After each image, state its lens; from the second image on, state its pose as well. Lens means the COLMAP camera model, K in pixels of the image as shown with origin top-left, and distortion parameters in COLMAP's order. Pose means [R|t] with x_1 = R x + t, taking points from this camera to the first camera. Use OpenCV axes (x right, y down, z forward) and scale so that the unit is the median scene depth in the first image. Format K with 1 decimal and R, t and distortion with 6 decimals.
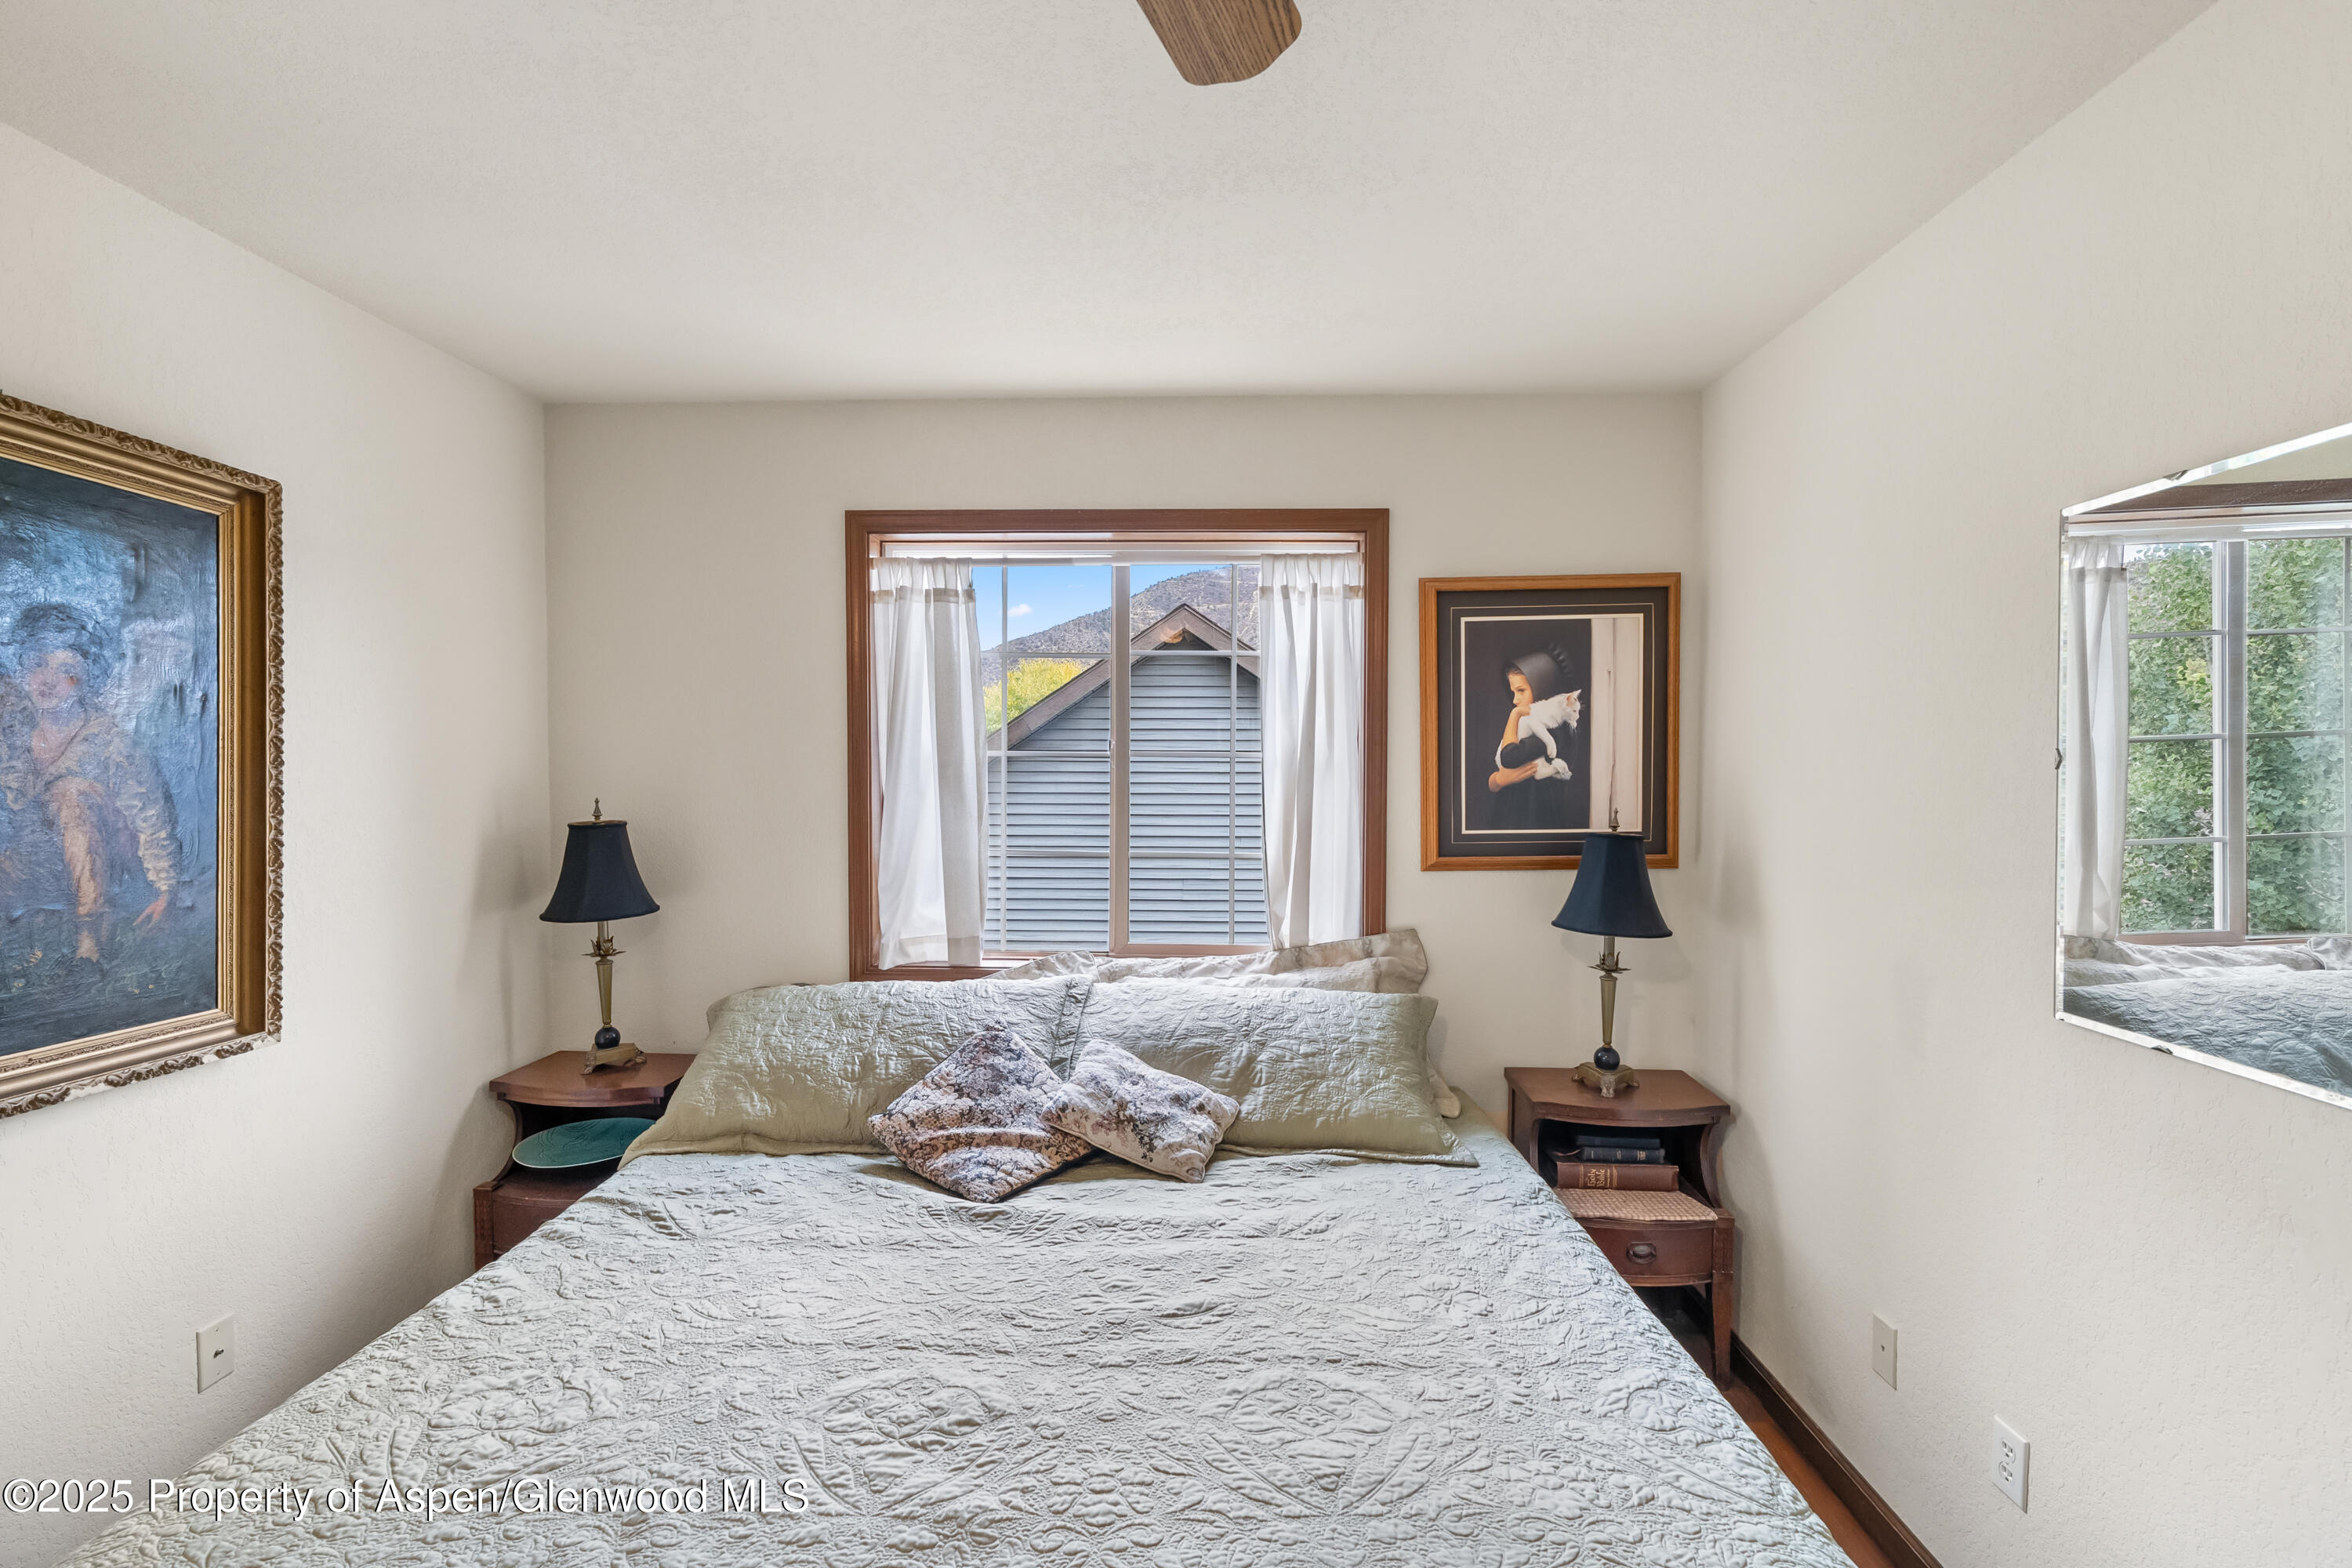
lens RADIAL K [[1073.5, 0, 1183.9], [0, 1073.5, 797.7], [0, 0, 1]] dist [-0.002603, 0.001050]
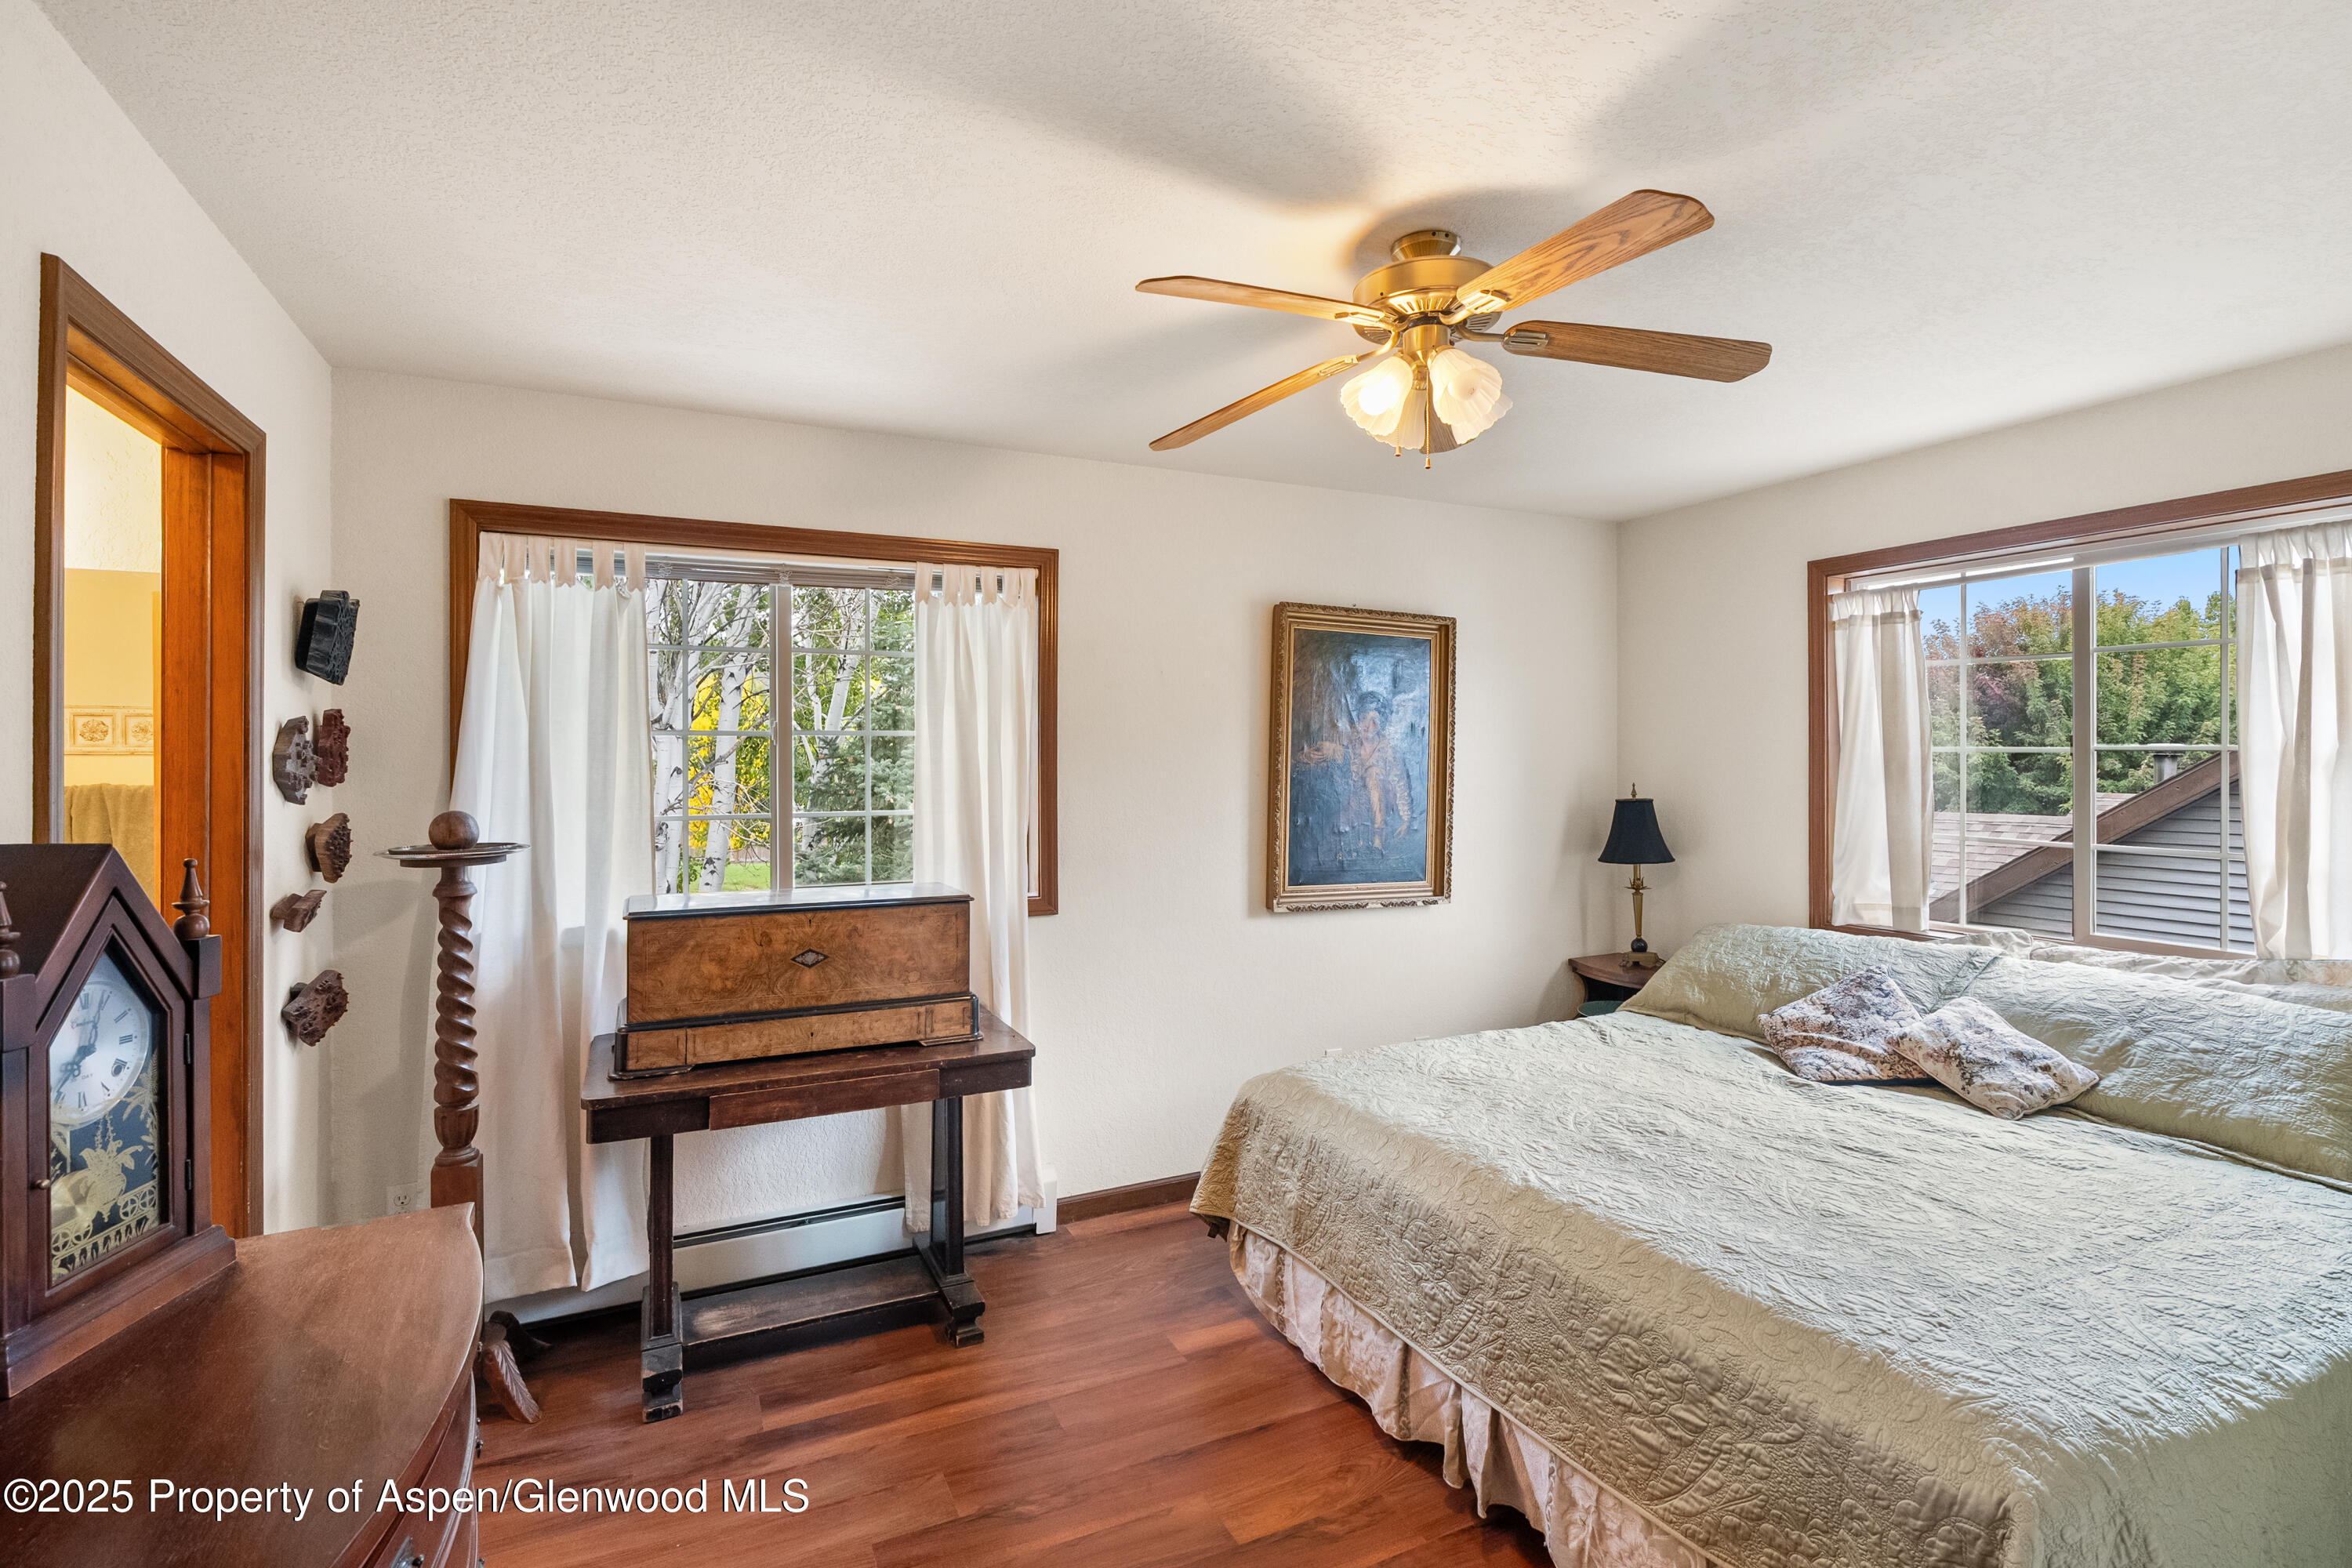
lens RADIAL K [[1073.5, 0, 1183.9], [0, 1073.5, 797.7], [0, 0, 1]] dist [-0.002603, 0.001050]
pose [[0.474723, 0.027107, -0.879718, 0.560660], [-0.024133, 0.999551, 0.017776, 0.010971], [0.879805, 0.012791, 0.475164, -0.314145]]
